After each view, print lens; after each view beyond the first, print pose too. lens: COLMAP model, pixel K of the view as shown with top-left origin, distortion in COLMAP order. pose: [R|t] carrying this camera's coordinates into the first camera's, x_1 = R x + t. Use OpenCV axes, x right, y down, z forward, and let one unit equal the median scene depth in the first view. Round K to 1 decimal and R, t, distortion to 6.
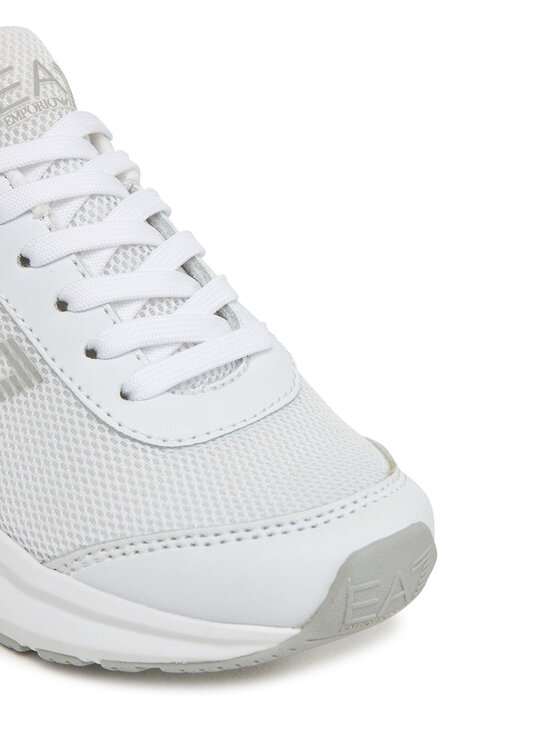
lens RADIAL K [[1614.2, 0, 280.1], [0, 1614.2, 372.8], [0, 0, 1]] dist [-0.300483, 0.000000]
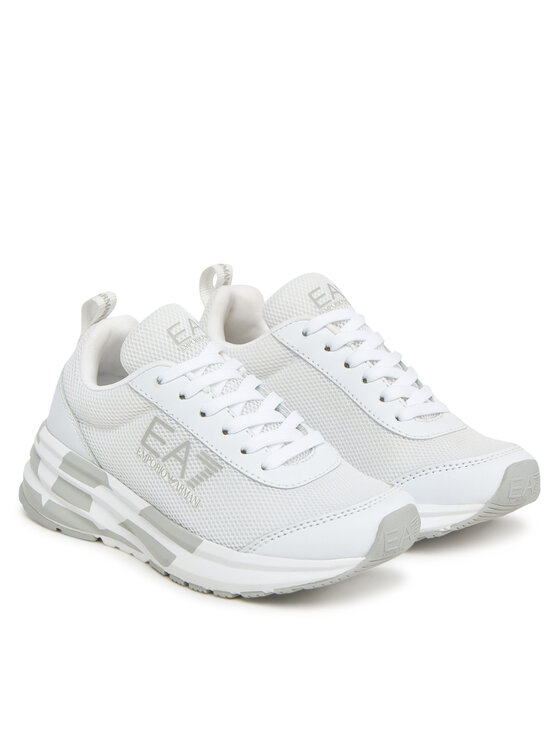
lens RADIAL K [[1924.2, 0, 279.8], [0, 1924.2, 373.1], [0, 0, 1]] dist [0.056402, 0.000000]
pose [[0.986886, -0.135458, 0.087789, -0.274749], [0.146886, 0.979134, -0.140430, 0.244856], [-0.066935, 0.151484, 0.986191, -1.487192]]
